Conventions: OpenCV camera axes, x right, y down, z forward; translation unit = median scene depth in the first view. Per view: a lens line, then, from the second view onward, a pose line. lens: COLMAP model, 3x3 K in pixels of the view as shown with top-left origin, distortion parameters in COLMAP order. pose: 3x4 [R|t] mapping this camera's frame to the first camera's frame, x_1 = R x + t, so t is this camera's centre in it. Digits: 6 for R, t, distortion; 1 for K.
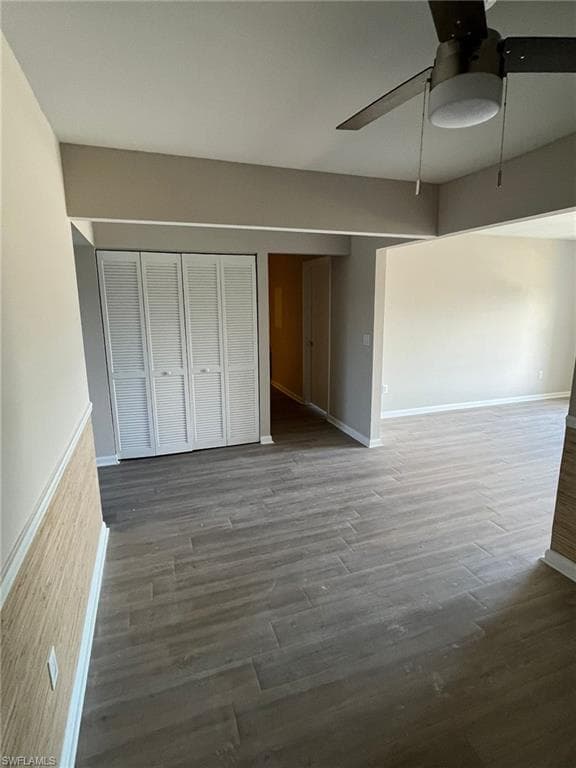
lens RADIAL K [[395.6, 0, 288.0], [0, 395.6, 384.0], [0, 0, 1]] dist [0.004073, 0.000694]
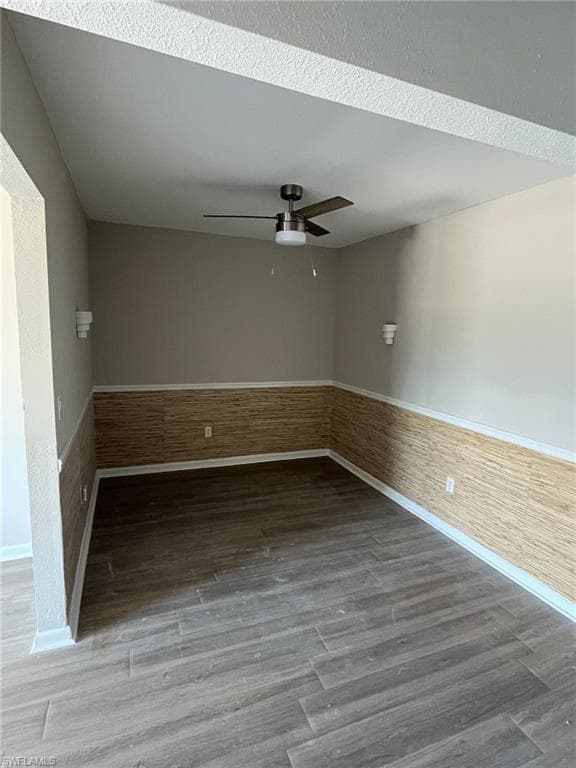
lens RADIAL K [[395.6, 0, 288.0], [0, 395.6, 384.0], [0, 0, 1]] dist [0.004073, 0.000694]
pose [[-0.998695, -0.020623, -0.046713, 0.230474], [-0.035869, 0.934436, 0.354320, -0.299128], [0.036344, 0.355533, -0.933957, 1.397981]]
